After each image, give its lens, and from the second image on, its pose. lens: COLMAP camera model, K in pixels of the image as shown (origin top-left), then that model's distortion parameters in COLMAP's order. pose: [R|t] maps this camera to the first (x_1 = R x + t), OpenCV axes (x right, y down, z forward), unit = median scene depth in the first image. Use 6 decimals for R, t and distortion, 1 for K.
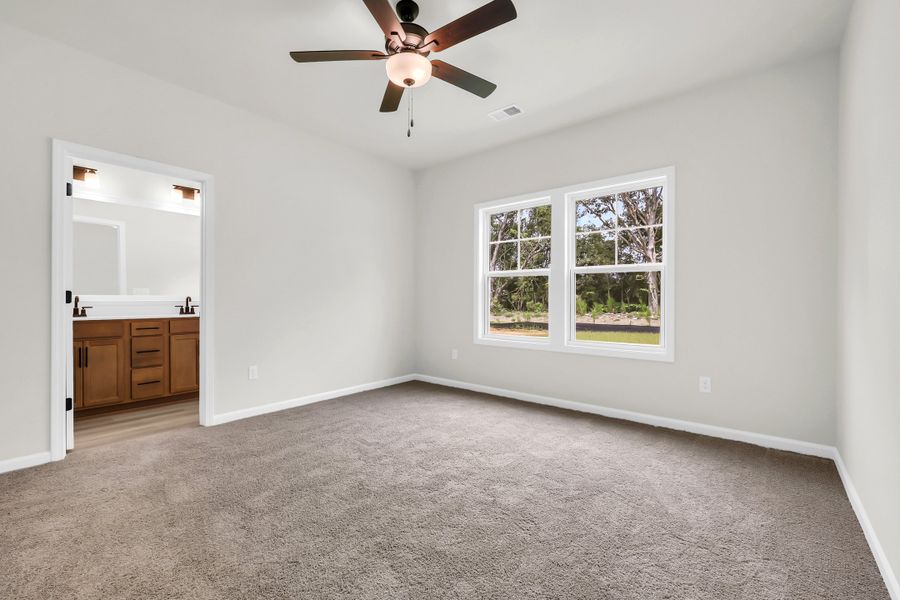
lens RADIAL K [[378.2, 0, 450.0], [0, 378.2, 300.0], [0, 0, 1]] dist [0.000633, -0.000032]
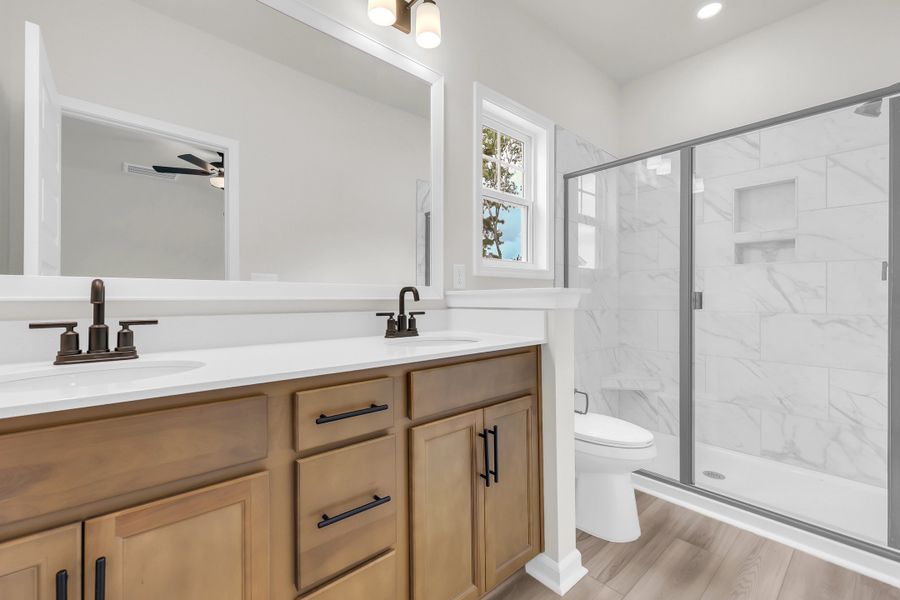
lens RADIAL K [[378.2, 0, 450.0], [0, 378.2, 300.0], [0, 0, 1]] dist [0.000633, -0.000032]
pose [[0.985383, -0.002098, -0.170340, -0.710335], [0.002943, 0.999985, 0.004705, 0.003076], [0.170328, -0.005138, 0.985374, 0.789535]]
